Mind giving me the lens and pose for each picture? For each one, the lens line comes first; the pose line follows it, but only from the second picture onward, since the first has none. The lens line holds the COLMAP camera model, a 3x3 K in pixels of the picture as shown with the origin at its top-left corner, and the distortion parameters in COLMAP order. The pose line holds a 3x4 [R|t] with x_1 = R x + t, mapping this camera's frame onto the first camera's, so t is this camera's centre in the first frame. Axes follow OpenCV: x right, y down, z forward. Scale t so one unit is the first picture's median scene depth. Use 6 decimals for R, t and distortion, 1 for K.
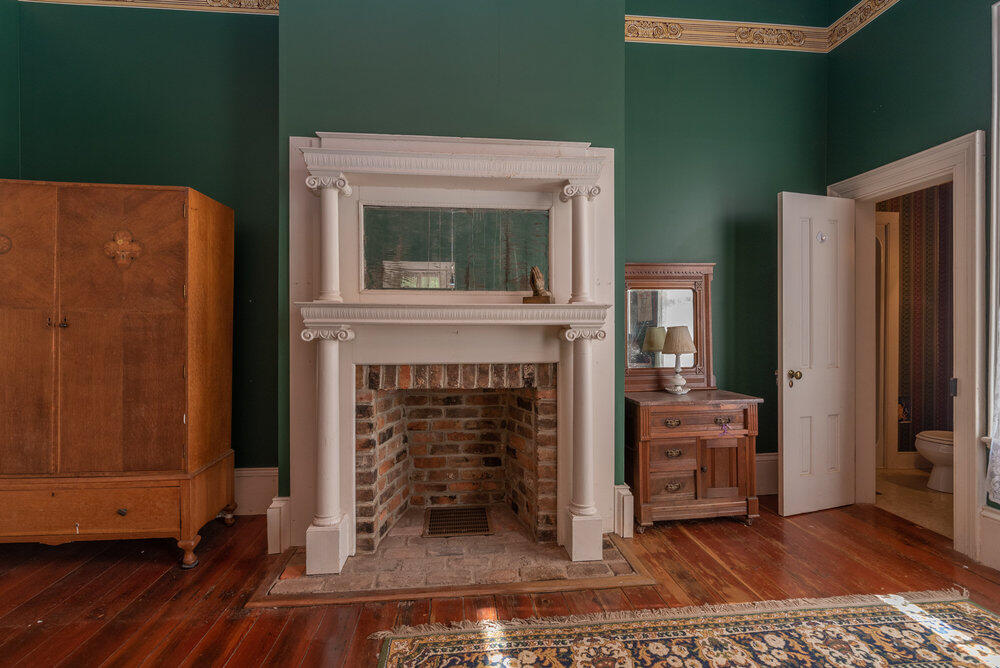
lens RADIAL K [[435.5, 0, 500.0], [0, 435.5, 334.0], [0, 0, 1]] dist [-0.020545, 0.000338]
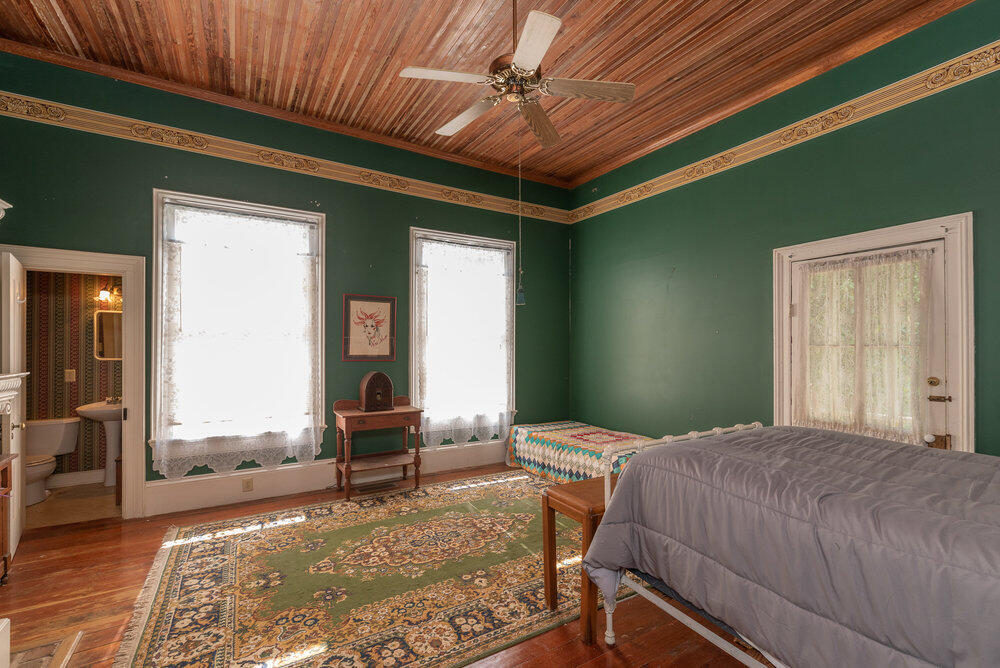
lens RADIAL K [[435.5, 0, 500.0], [0, 435.5, 334.0], [0, 0, 1]] dist [-0.020545, 0.000338]
pose [[-0.438078, 0.017975, 0.898757, -1.320524], [0.002471, 0.999820, -0.018792, -0.179983], [-0.898934, -0.006012, -0.438044, 0.666047]]
